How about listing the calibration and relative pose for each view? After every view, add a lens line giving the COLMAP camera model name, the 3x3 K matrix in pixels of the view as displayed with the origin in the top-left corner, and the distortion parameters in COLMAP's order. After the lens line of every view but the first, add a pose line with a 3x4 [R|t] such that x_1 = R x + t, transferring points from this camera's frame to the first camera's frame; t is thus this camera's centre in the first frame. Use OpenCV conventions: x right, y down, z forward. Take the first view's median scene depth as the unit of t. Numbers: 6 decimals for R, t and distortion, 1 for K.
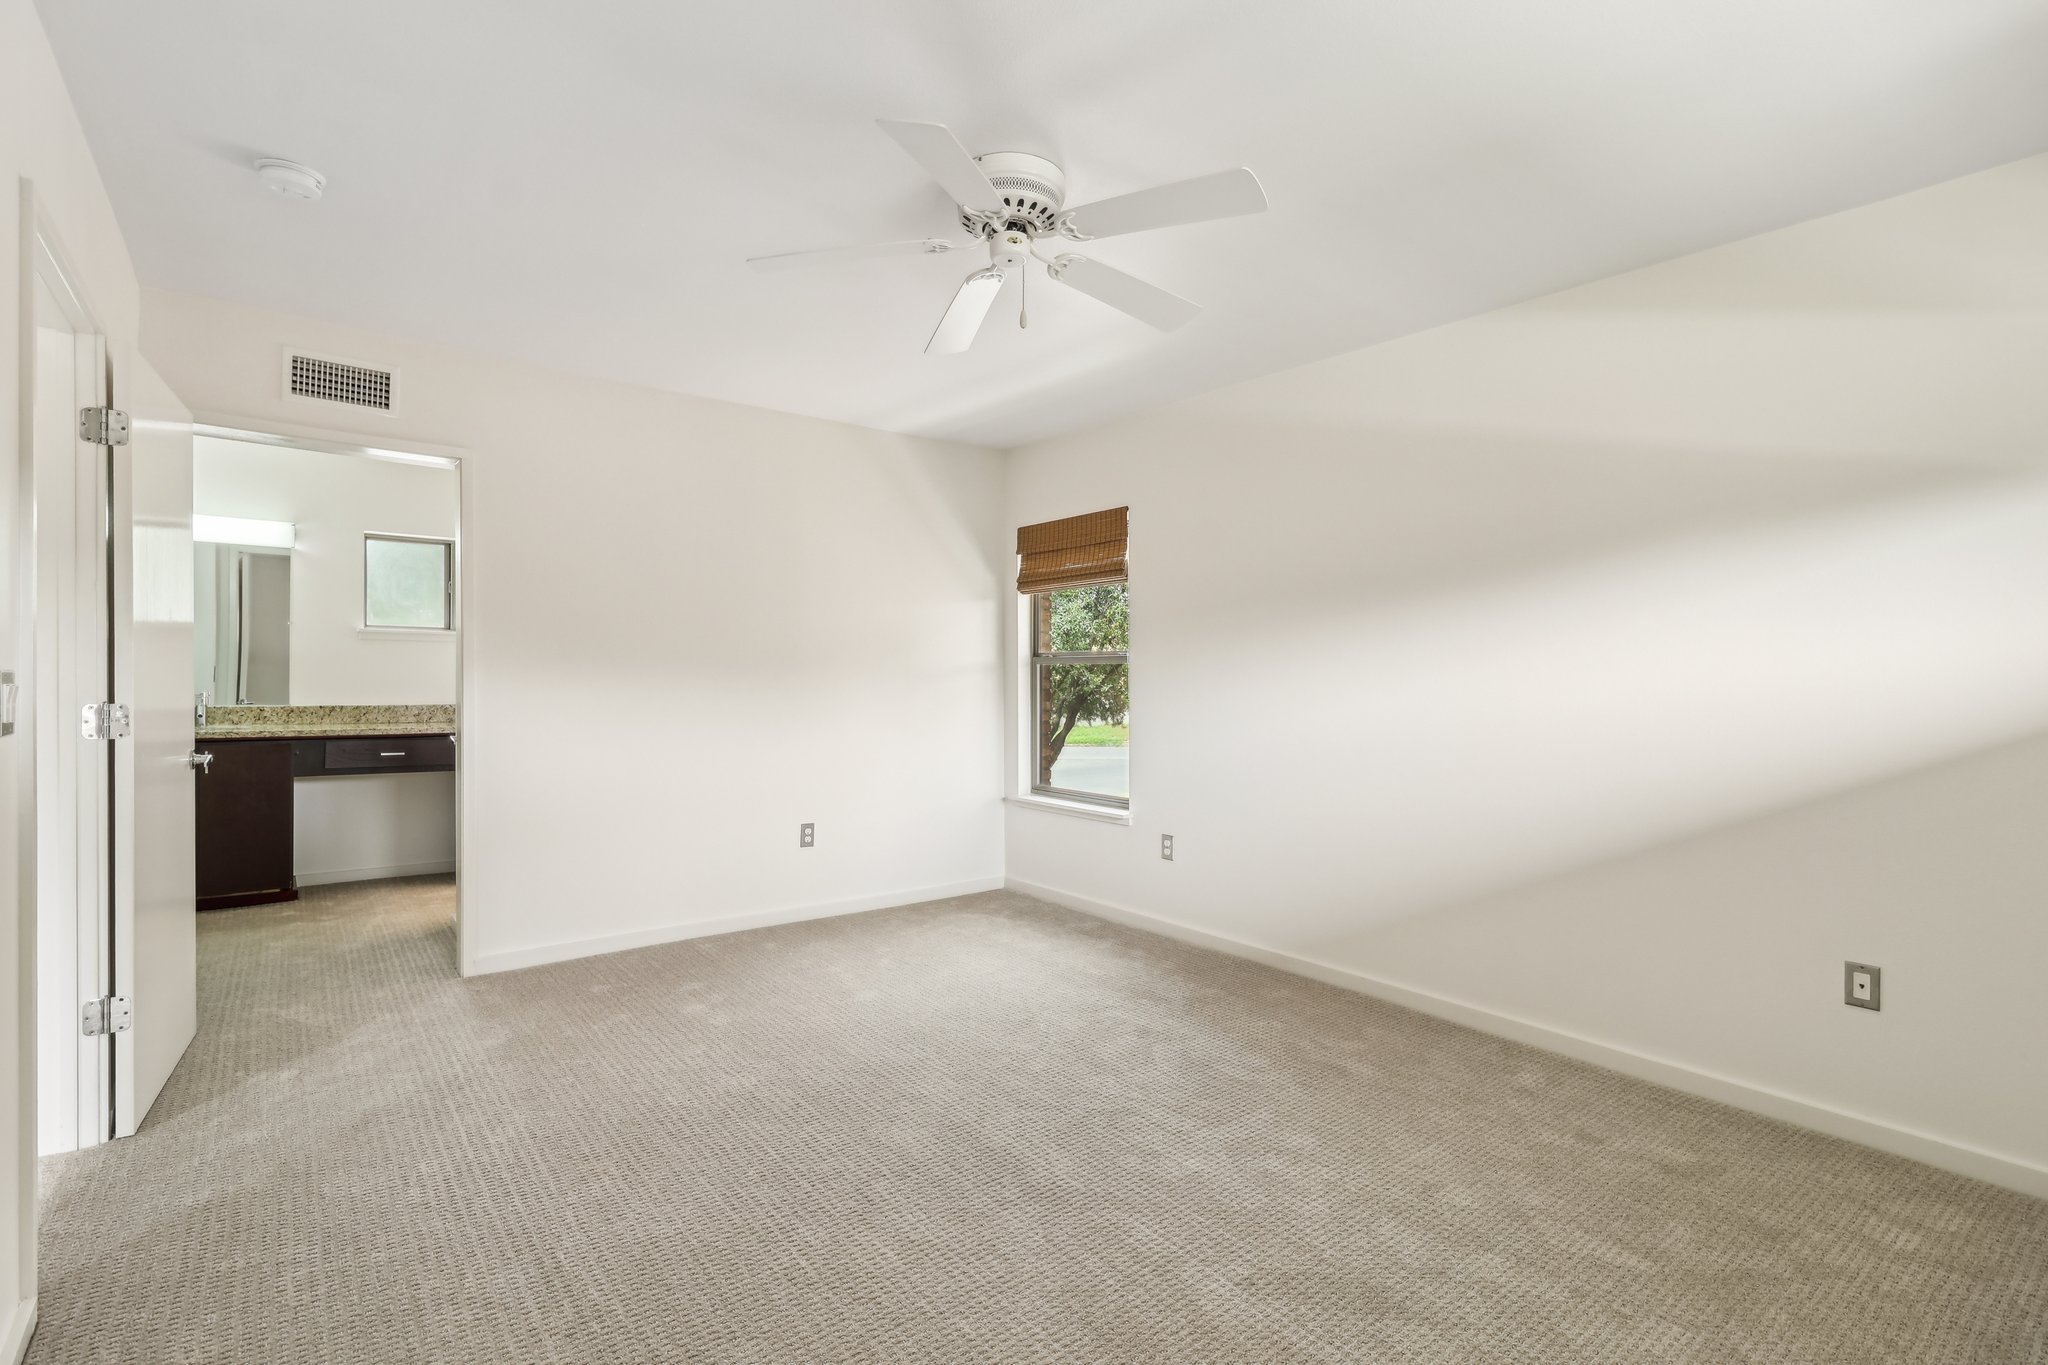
lens RADIAL K [[949.0, 0, 1016.0], [0, 949.0, 683.9], [0, 0, 1]] dist [0.000467, -0.000286]
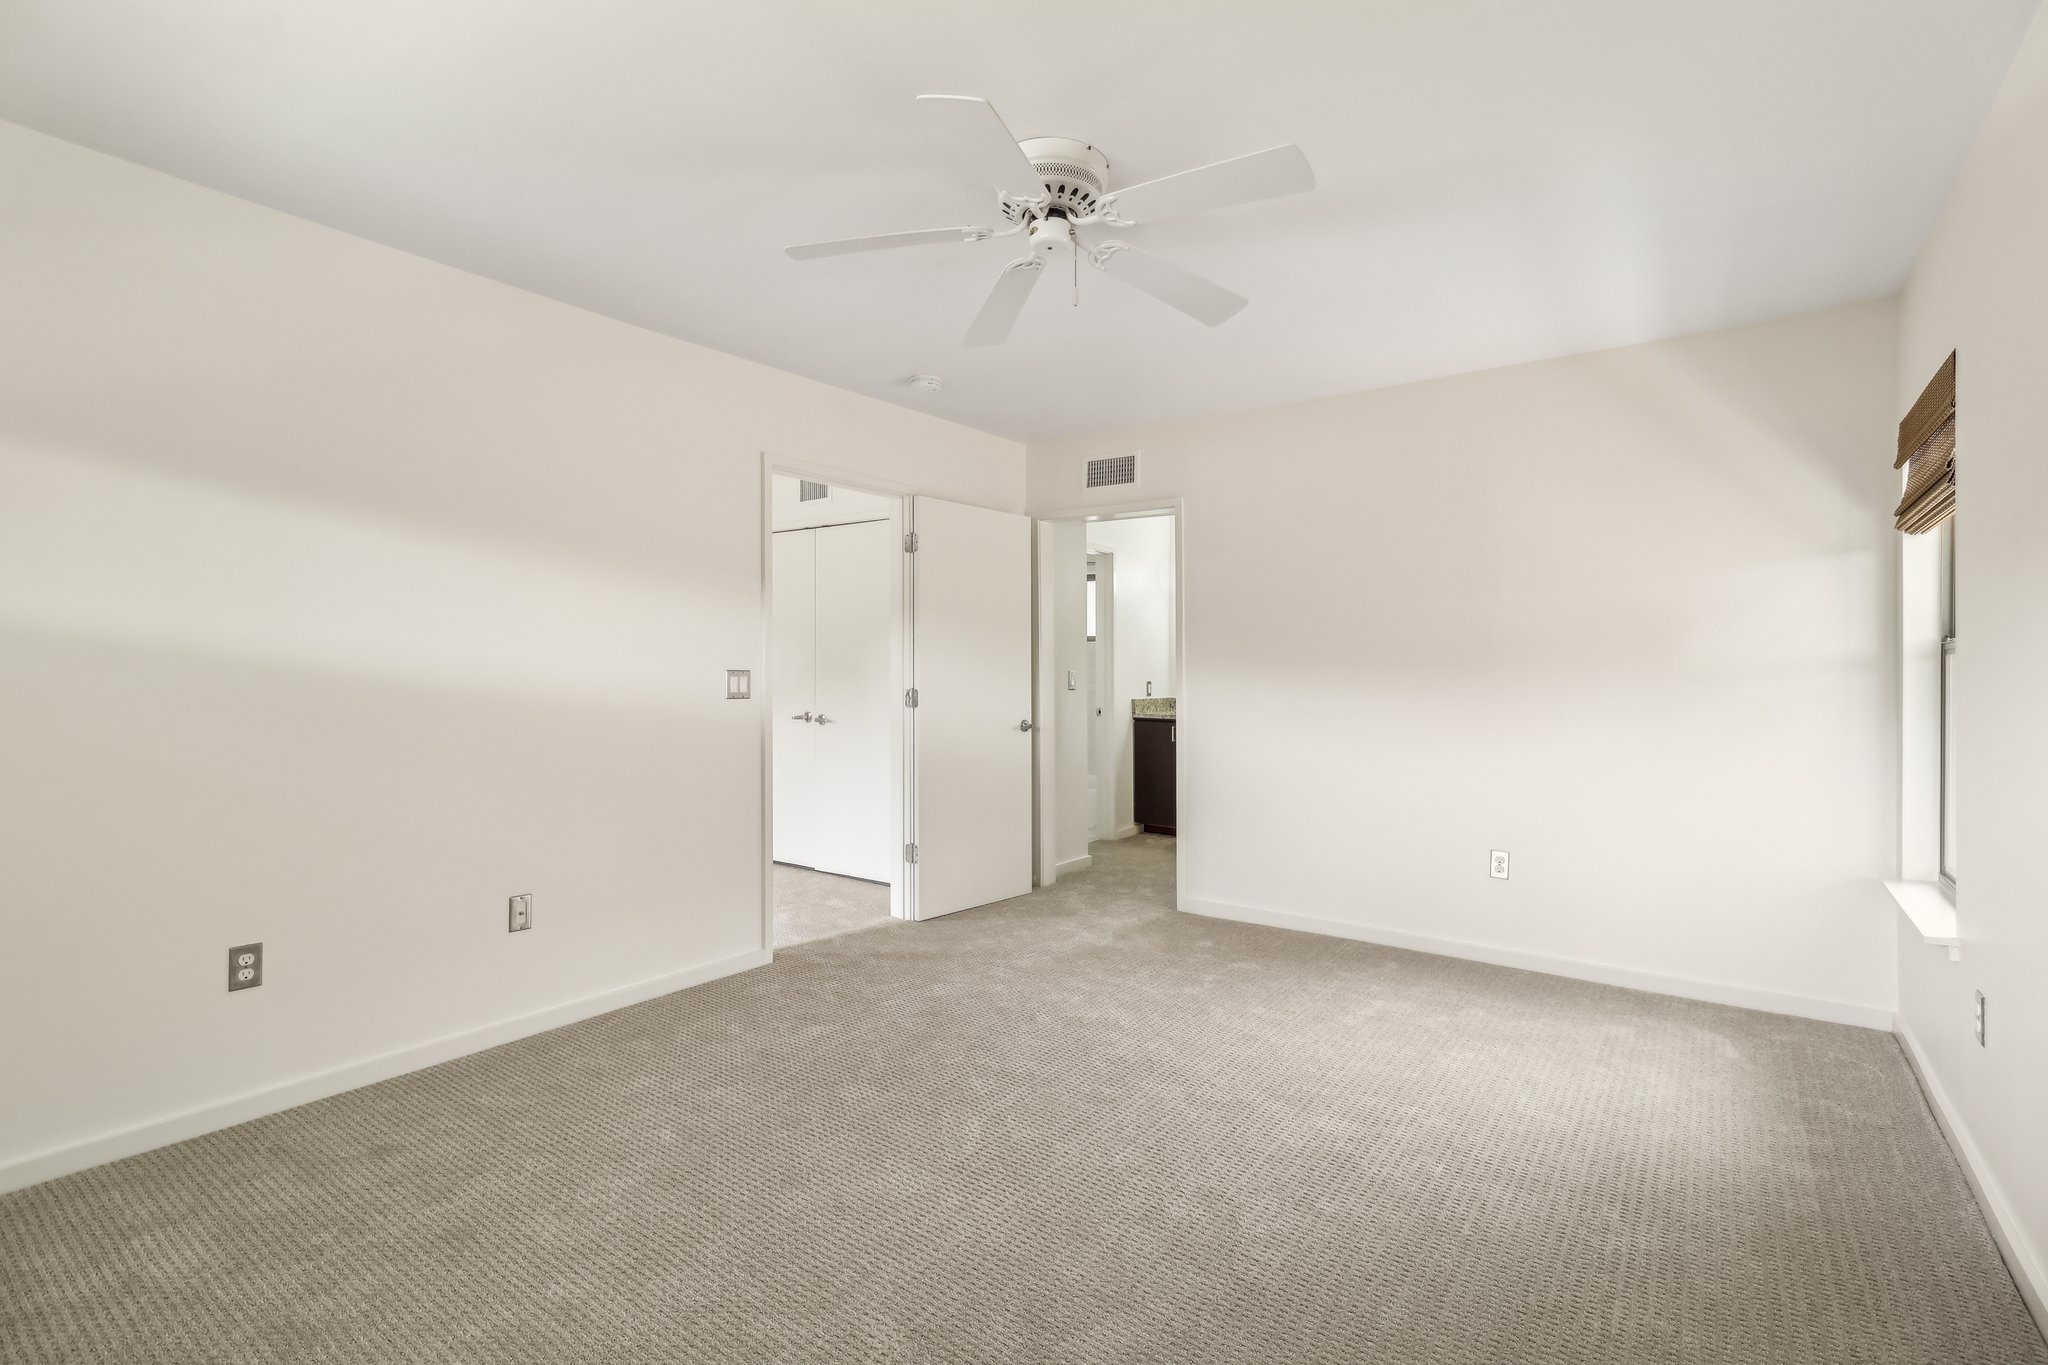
lens RADIAL K [[949.0, 0, 1016.0], [0, 949.0, 683.9], [0, 0, 1]] dist [0.000467, -0.000286]
pose [[0.270238, 0.006394, -0.962772, 0.575678], [-0.012954, 0.999912, 0.003004, 0.002367], [0.962706, 0.011660, 0.270297, 0.431434]]
